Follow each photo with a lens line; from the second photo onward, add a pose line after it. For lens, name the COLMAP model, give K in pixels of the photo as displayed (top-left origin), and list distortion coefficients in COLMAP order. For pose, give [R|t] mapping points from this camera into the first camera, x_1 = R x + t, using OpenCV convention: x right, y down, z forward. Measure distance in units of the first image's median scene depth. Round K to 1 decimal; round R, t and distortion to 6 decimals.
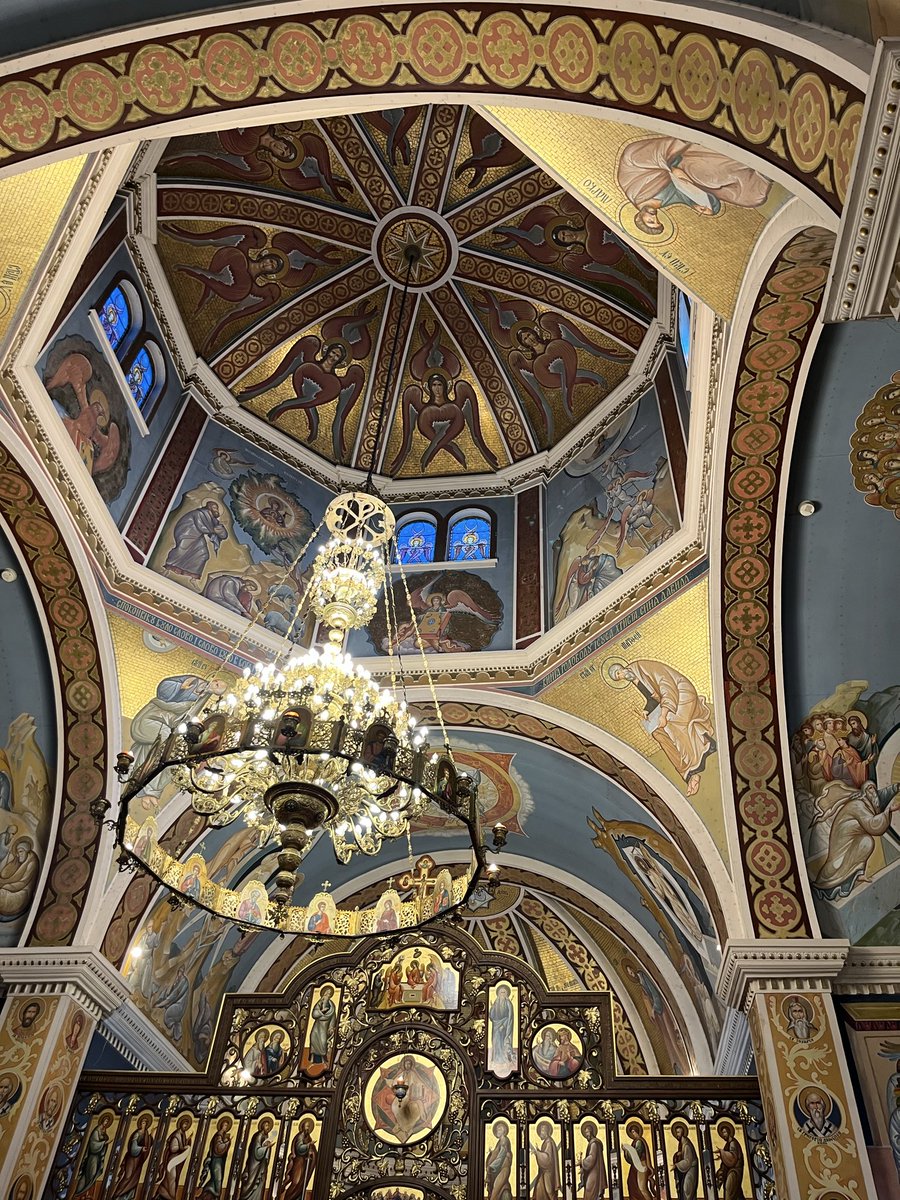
lens RADIAL K [[906.7, 0, 457.6], [0, 906.7, 602.6], [0, 0, 1]] dist [0.041223, -0.066381]
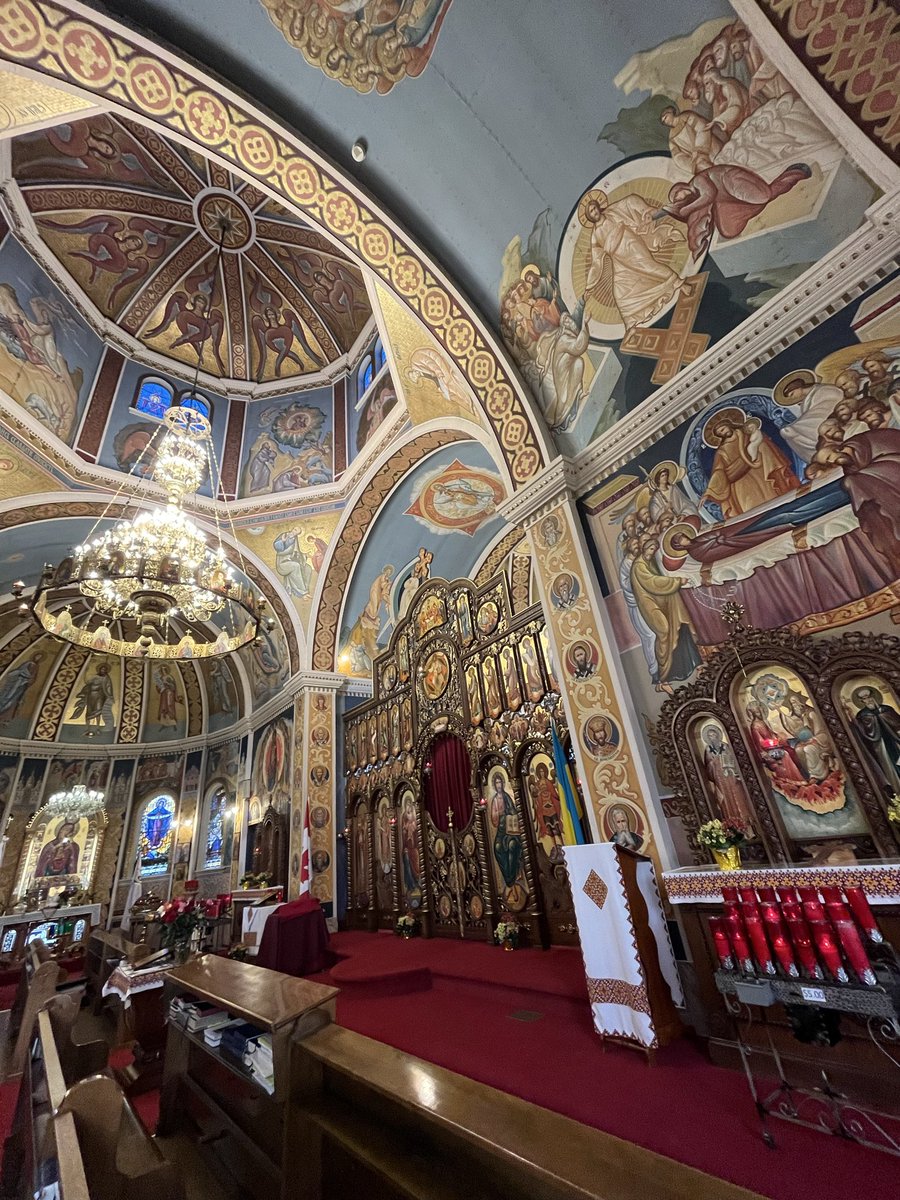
lens RADIAL K [[485.9, 0, 453.7], [0, 485.9, 599.2], [0, 0, 1]] dist [-0.002493, 0.000236]
pose [[0.687009, -0.434928, -0.582113, 0.569417], [0.606861, 0.784034, 0.130423, 0.320373], [0.399673, -0.442863, 0.802580, 0.317992]]
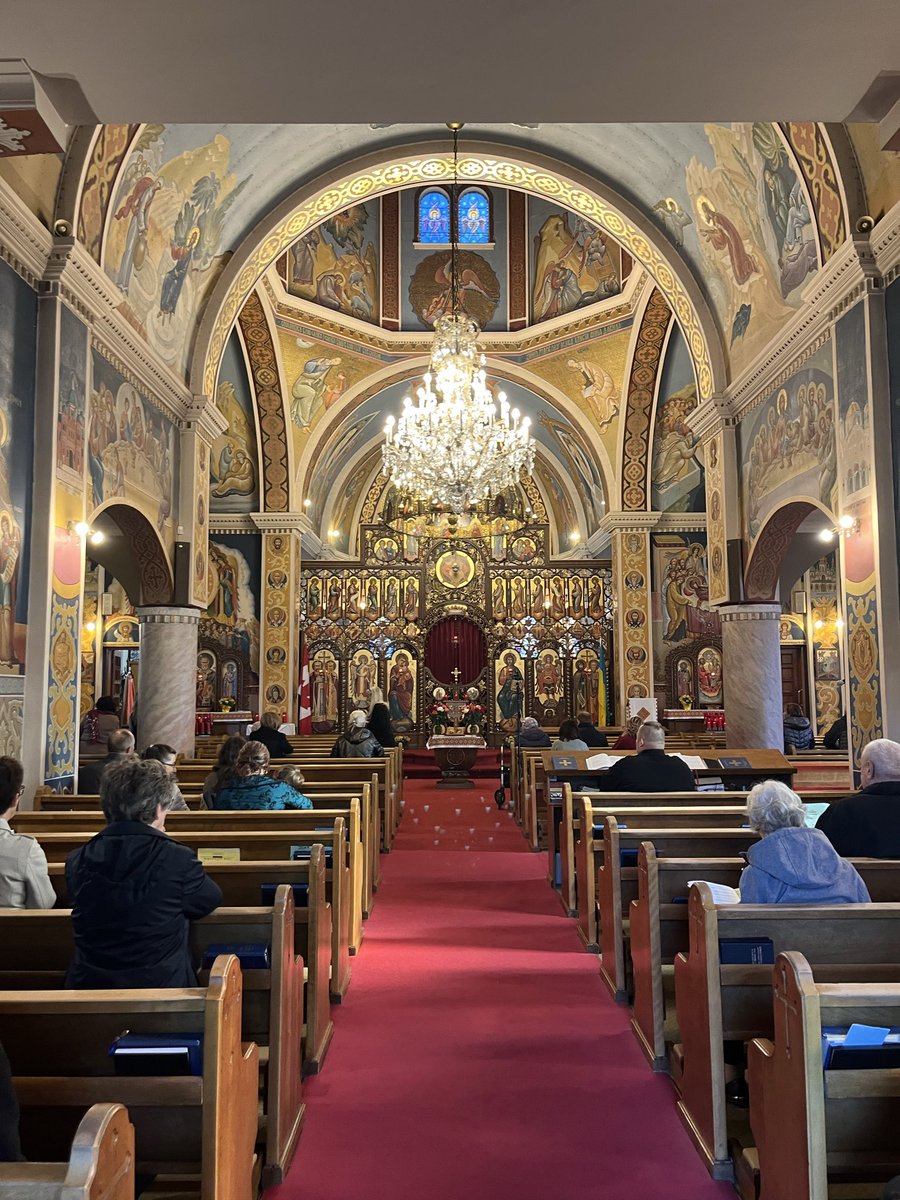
lens RADIAL K [[906.7, 0, 448.0], [0, 906.7, 606.2], [0, 0, 1]] dist [0.041223, -0.066381]
pose [[0.991159, -0.039230, 0.126746, -0.349929], [-0.051884, 0.764614, 0.642397, -0.784604], [-0.122113, -0.643293, 0.755819, -0.701463]]
